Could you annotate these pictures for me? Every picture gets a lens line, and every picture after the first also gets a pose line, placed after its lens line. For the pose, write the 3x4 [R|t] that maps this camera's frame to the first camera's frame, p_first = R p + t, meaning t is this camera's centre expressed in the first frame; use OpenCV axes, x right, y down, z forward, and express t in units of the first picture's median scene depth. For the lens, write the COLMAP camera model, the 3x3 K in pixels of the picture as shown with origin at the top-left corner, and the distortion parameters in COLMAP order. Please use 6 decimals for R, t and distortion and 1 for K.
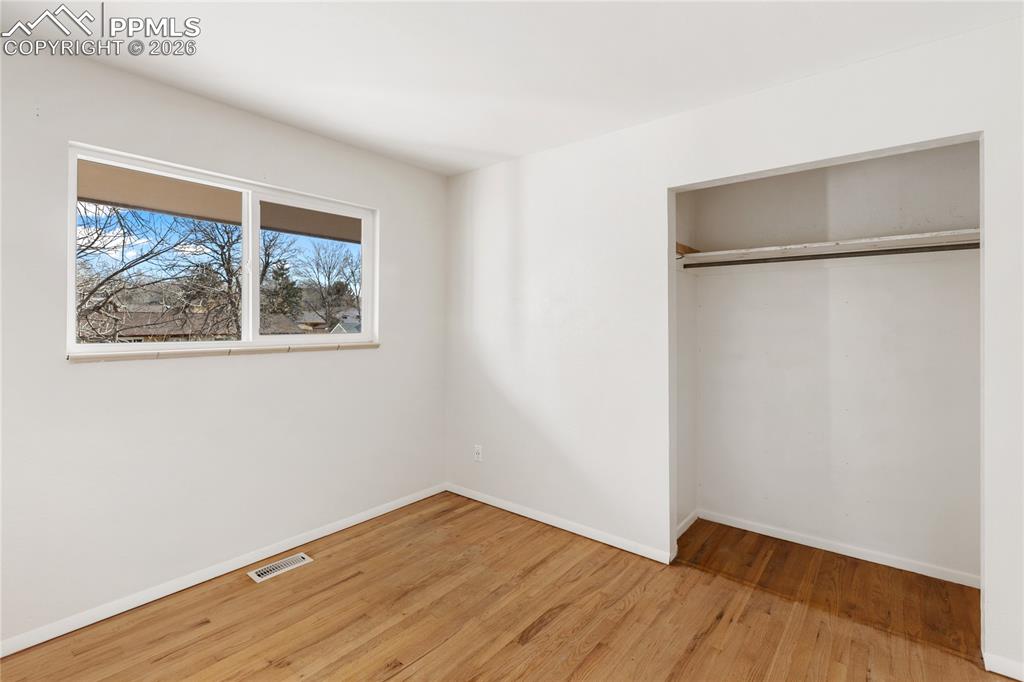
lens RADIAL K [[469.0, 0, 513.4], [0, 469.0, 335.7], [0, 0, 1]] dist [0.009963, -0.001765]
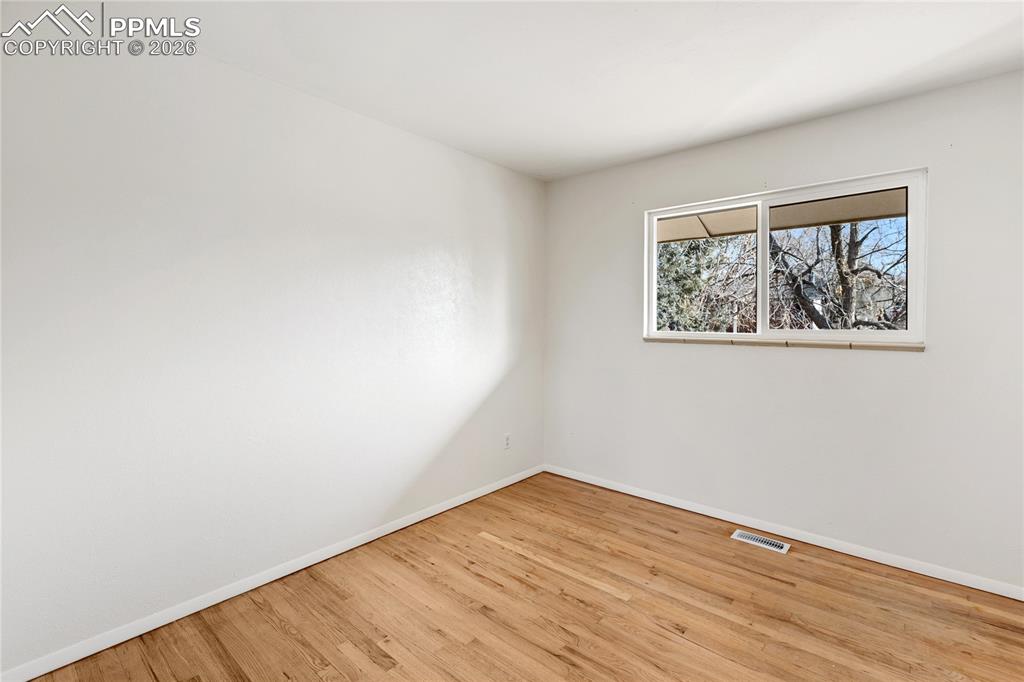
lens RADIAL K [[469.0, 0, 515.9], [0, 469.0, 338.3], [0, 0, 1]] dist [0.009963, -0.001765]
pose [[-0.036691, 0.040175, -0.998519, 0.619977], [-0.027187, 0.998782, 0.041185, -0.009846], [0.998957, 0.028658, -0.035554, 0.474119]]
